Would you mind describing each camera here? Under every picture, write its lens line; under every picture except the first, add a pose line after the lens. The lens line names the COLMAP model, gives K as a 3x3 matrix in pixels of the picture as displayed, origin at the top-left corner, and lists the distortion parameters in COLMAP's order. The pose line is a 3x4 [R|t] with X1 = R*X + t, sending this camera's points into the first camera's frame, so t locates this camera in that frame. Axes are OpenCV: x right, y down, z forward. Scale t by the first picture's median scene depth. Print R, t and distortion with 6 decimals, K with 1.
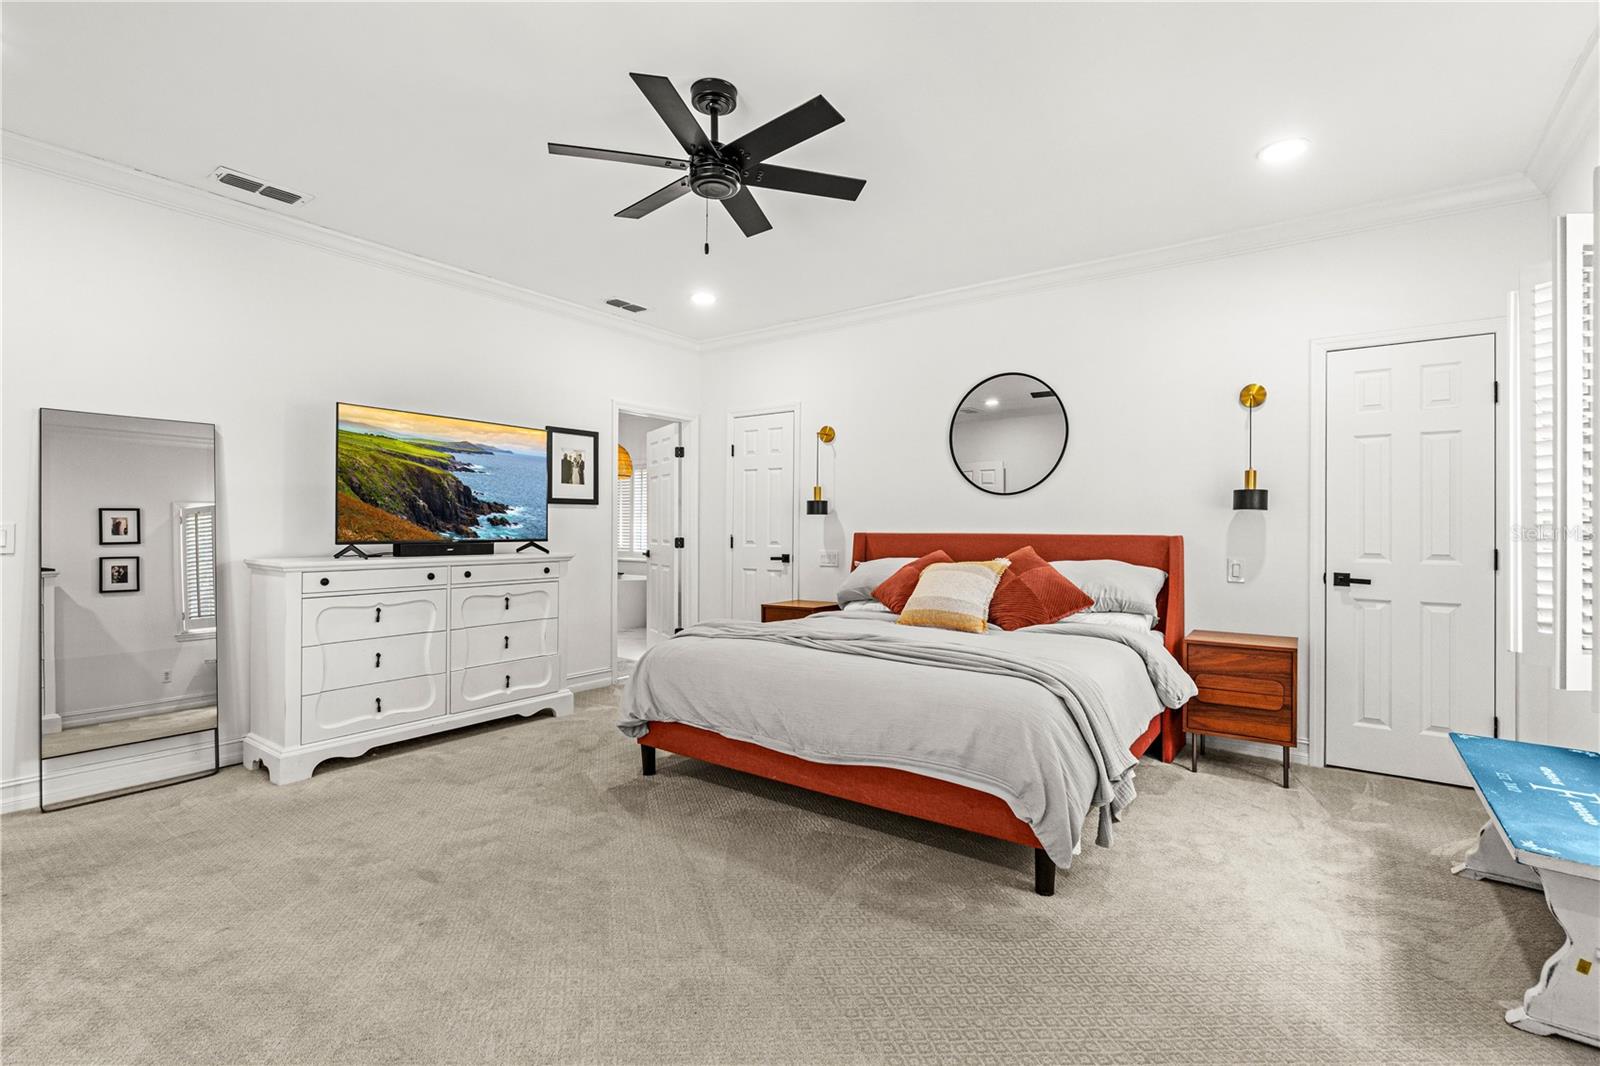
lens RADIAL K [[724.6, 0, 812.2], [0, 724.6, 522.7], [0, 0, 1]] dist [0.001942, 0.000157]
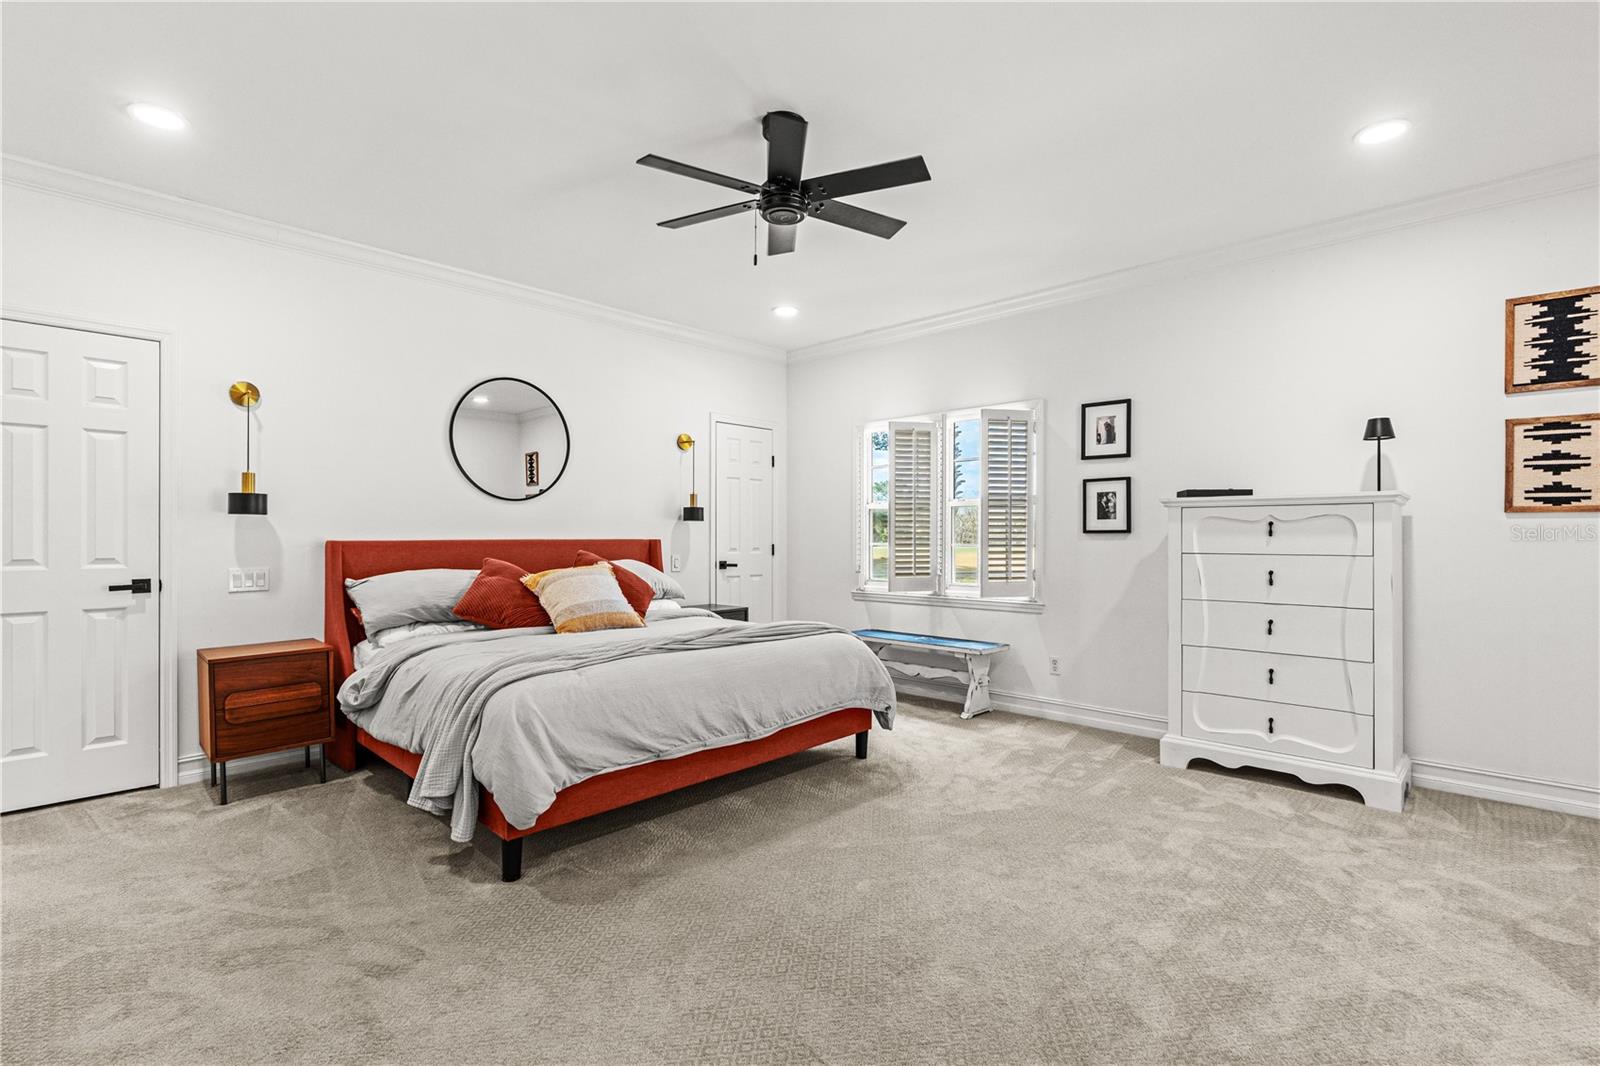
lens RADIAL K [[724.6, 0, 799.6], [0, 724.6, 540.2], [0, 0, 1]] dist [0.001942, 0.000157]
pose [[0.145224, -0.010583, 0.989342, -0.830360], [-0.004799, 0.999923, 0.011401, 0.003264], [-0.989387, -0.006403, 0.145162, 0.578051]]
